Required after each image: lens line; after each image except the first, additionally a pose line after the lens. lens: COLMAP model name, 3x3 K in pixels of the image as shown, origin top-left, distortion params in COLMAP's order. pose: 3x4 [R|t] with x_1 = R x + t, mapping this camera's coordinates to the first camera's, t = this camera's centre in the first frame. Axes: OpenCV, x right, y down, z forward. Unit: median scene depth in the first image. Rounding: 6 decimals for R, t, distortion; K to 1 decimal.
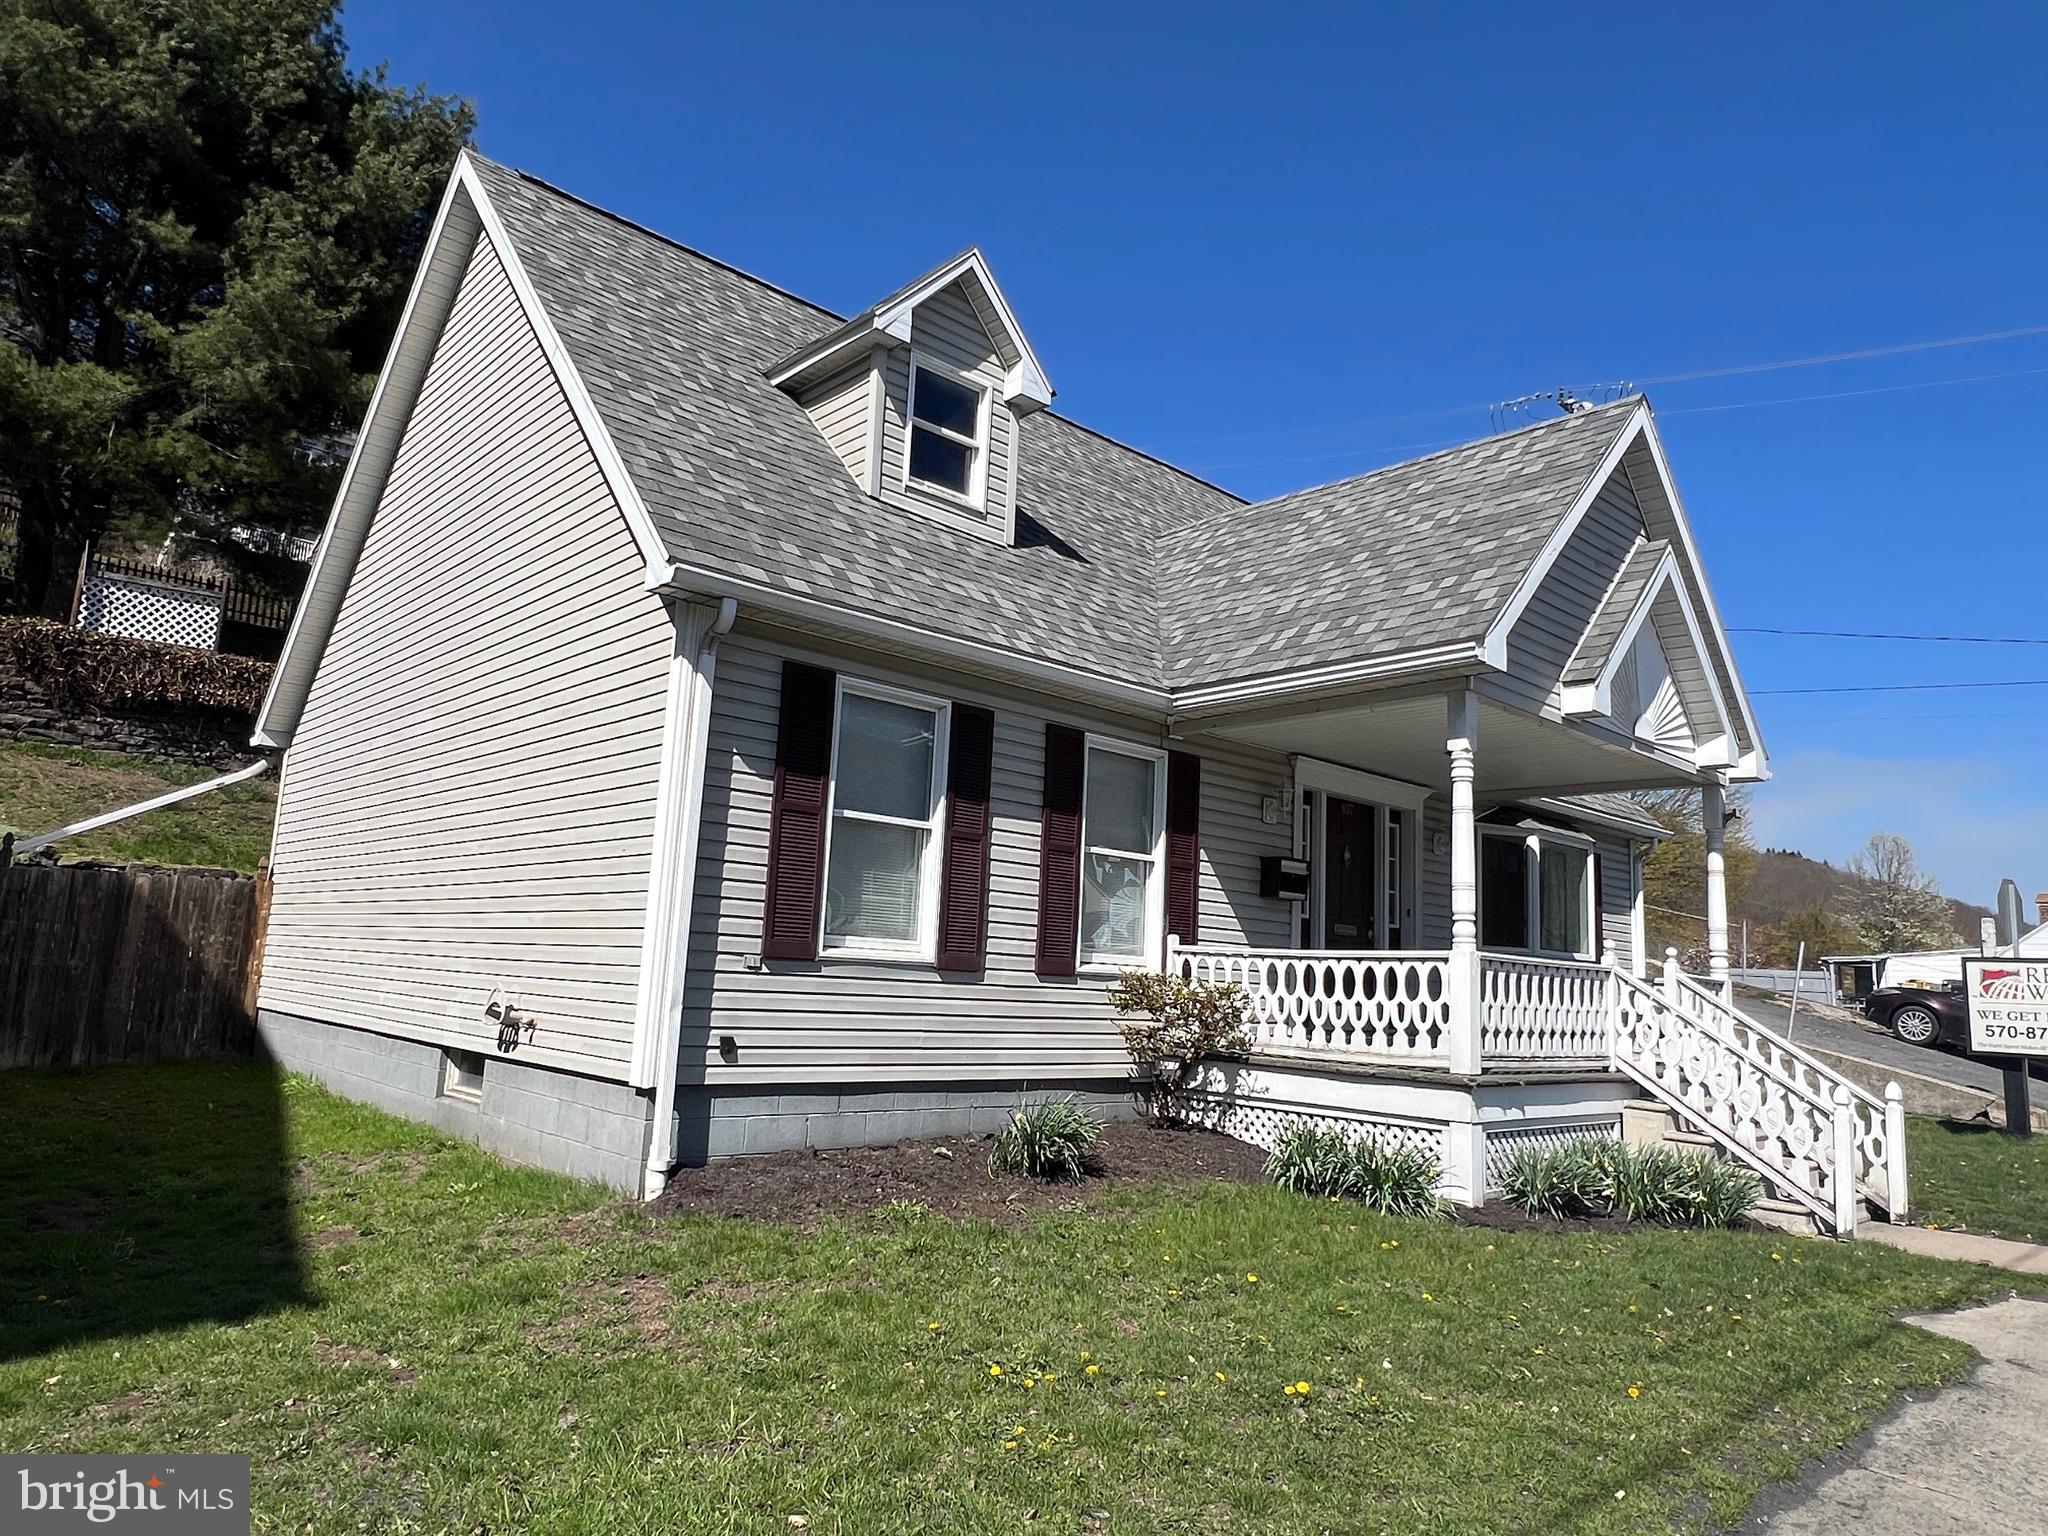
lens RADIAL K [[1291.0, 0, 1023.3], [0, 1291.0, 771.6], [0, 0, 1]] dist [0.004953, -0.000926]
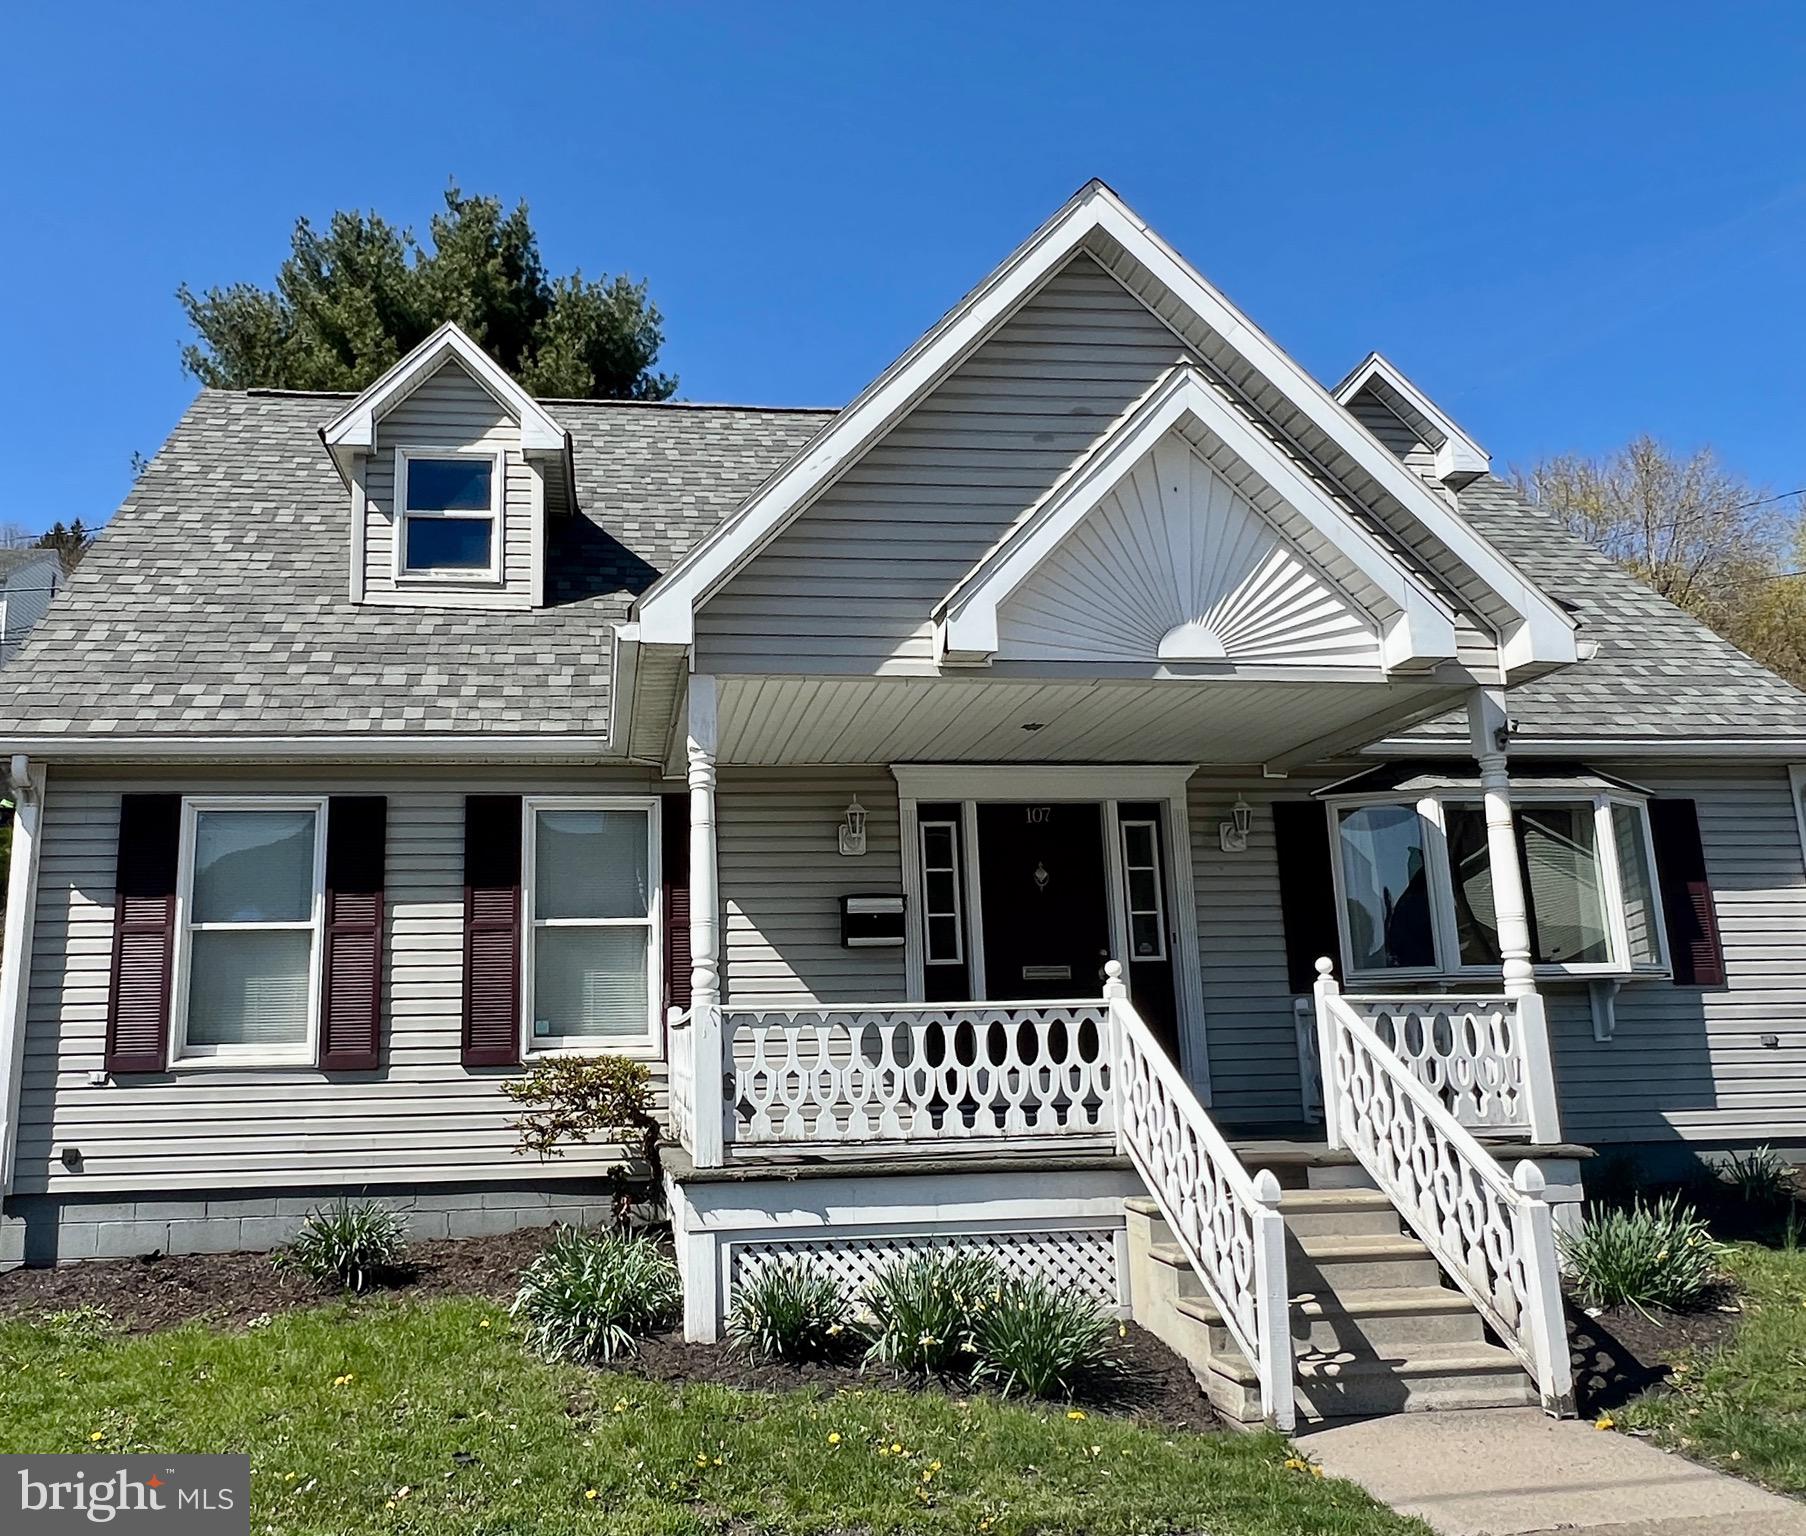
lens RADIAL K [[1428.8, 0, 901.1], [0, 1428.8, 764.8], [0, 0, 1]] dist [0.000342, -0.001370]
pose [[0.804229, -0.181475, -0.565935, 0.871952], [0.154109, 0.983347, -0.096325, 0.089573], [0.573991, -0.009748, 0.818804, 0.337258]]
